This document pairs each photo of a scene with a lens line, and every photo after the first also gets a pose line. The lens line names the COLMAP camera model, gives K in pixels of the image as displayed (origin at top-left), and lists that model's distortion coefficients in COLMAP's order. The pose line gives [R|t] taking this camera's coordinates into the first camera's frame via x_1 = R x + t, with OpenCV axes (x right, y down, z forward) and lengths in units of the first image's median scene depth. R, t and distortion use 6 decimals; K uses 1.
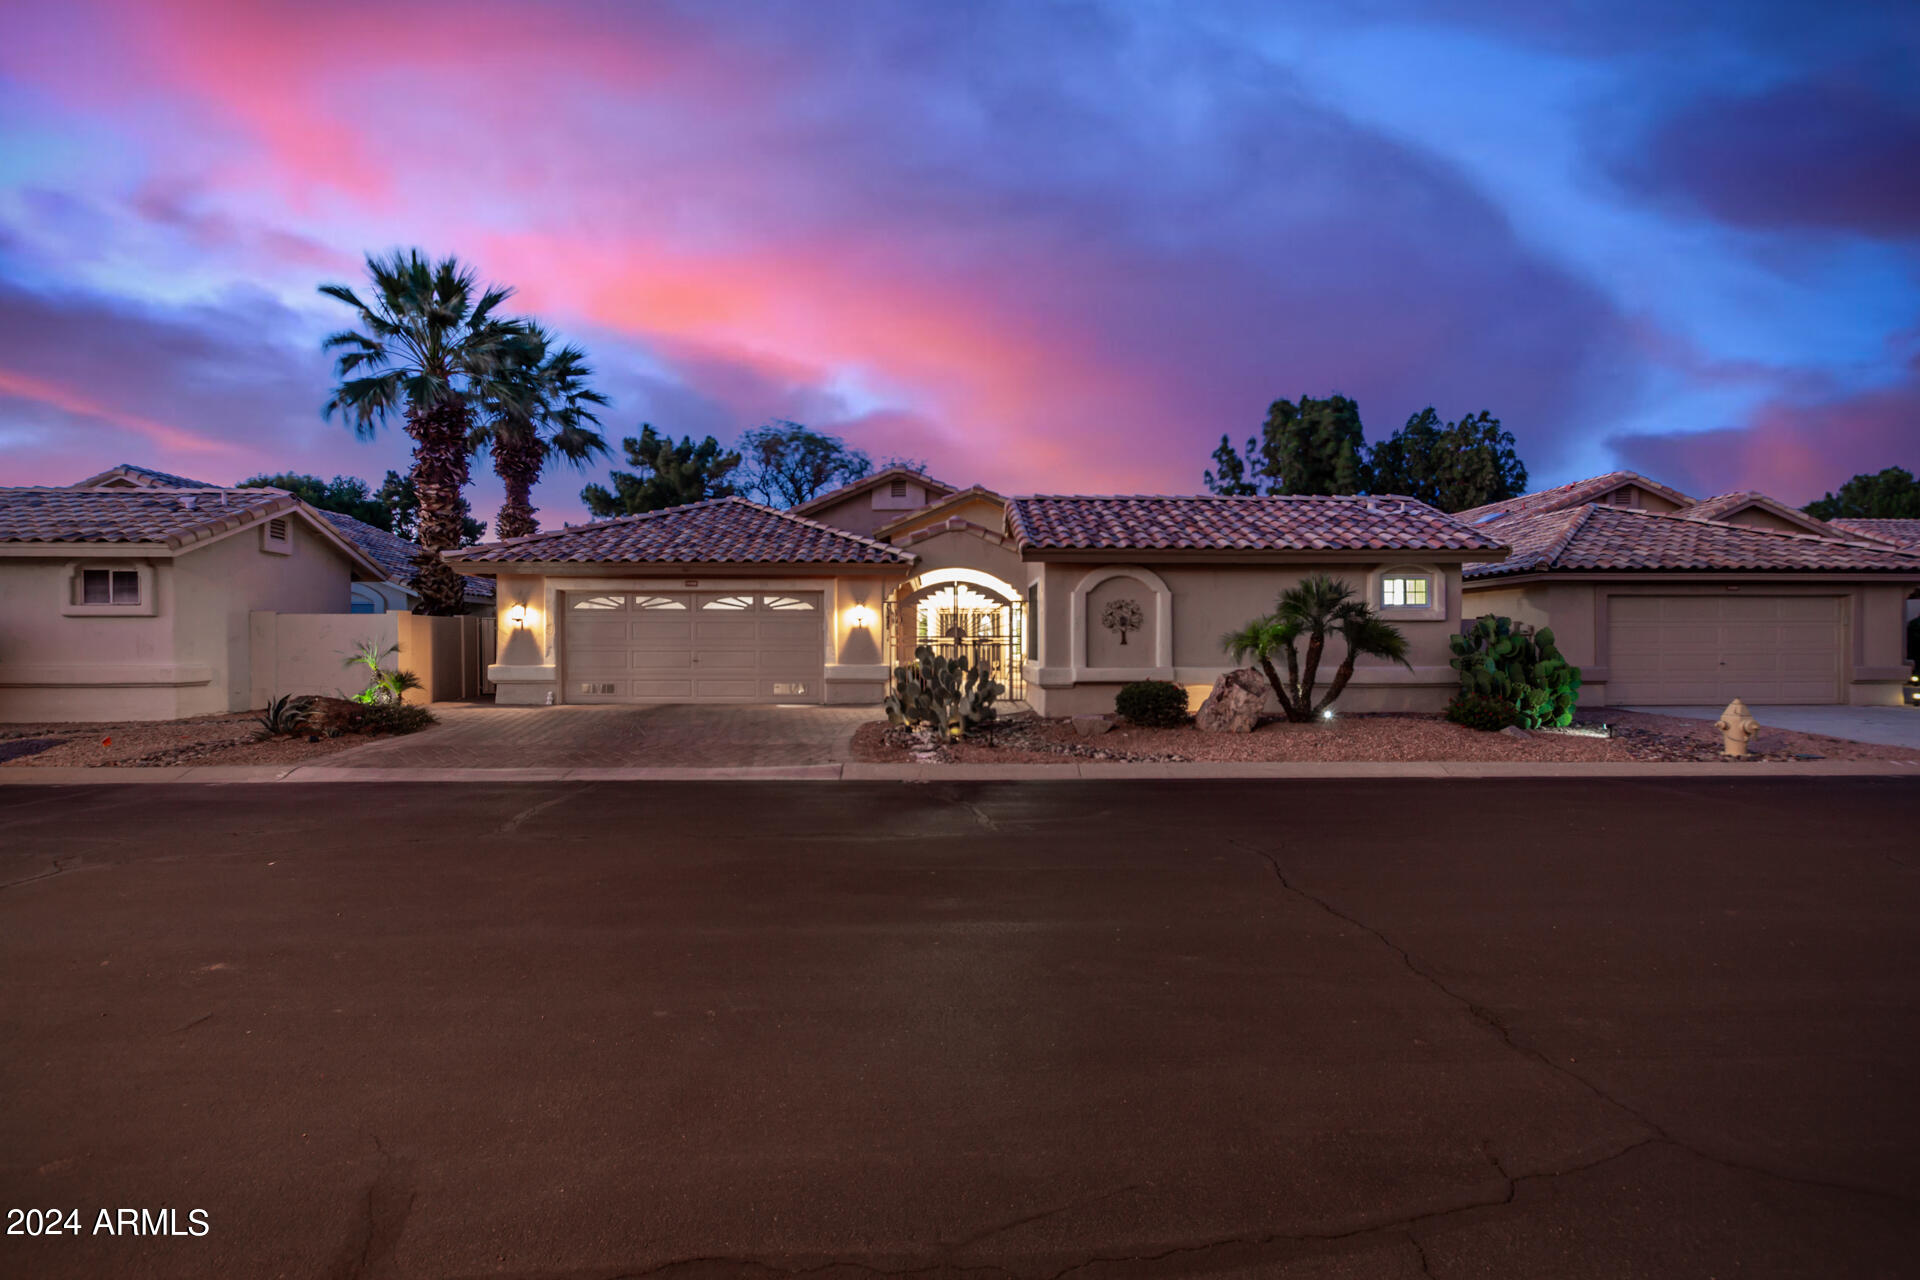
lens RADIAL K [[899.1, 0, 962.3], [0, 899.1, 640.8], [0, 0, 1]] dist [0.004278, 0.000132]
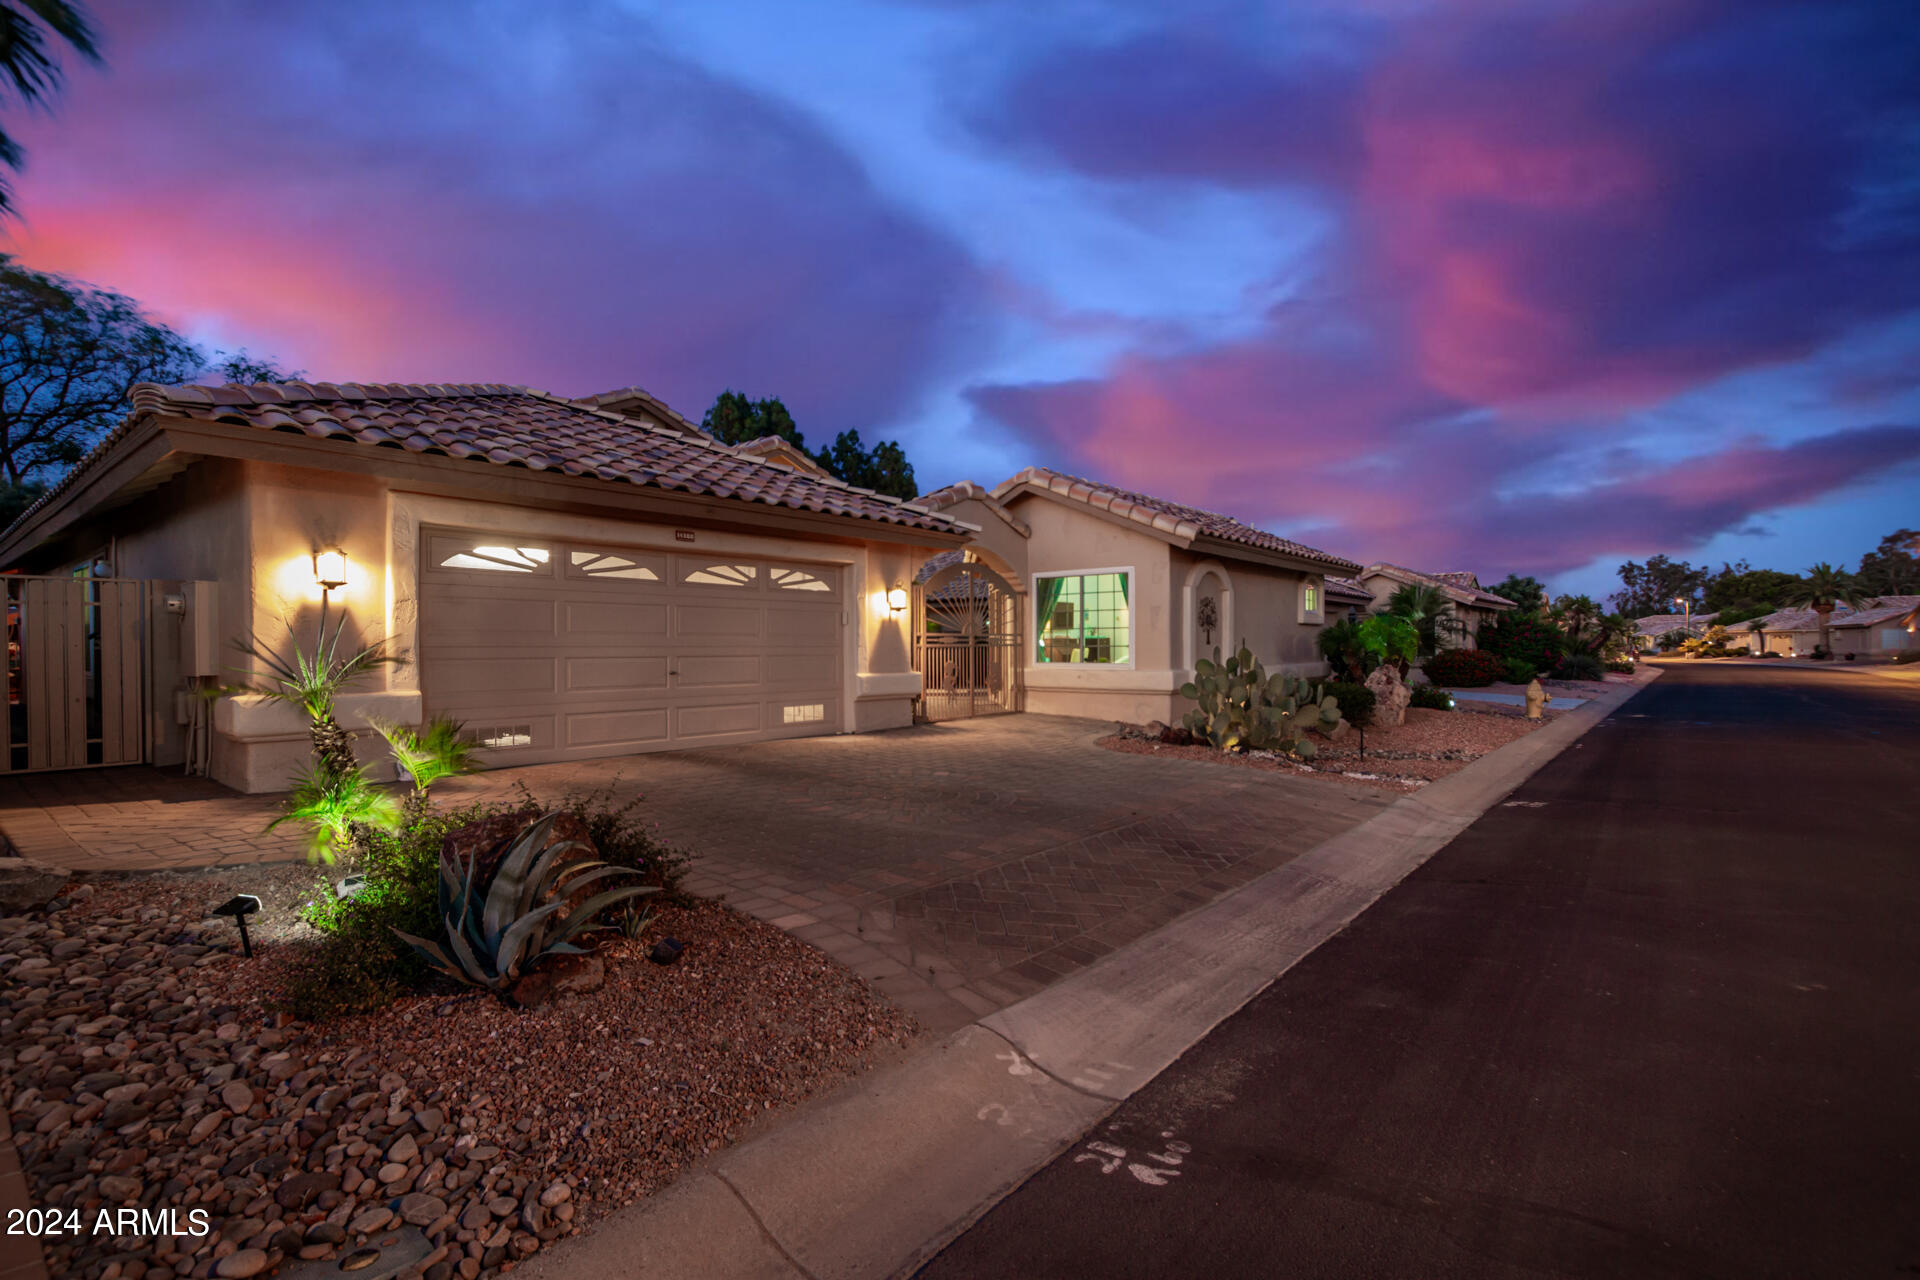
lens RADIAL K [[899.1, 0, 960.1], [0, 899.1, 649.6], [0, 0, 1]] dist [0.004278, 0.000132]
pose [[0.654962, -0.003983, 0.755652, -0.606098], [0.000844, 0.999989, 0.004539, 0.004811], [-0.755662, -0.002335, 0.654958, 0.498257]]
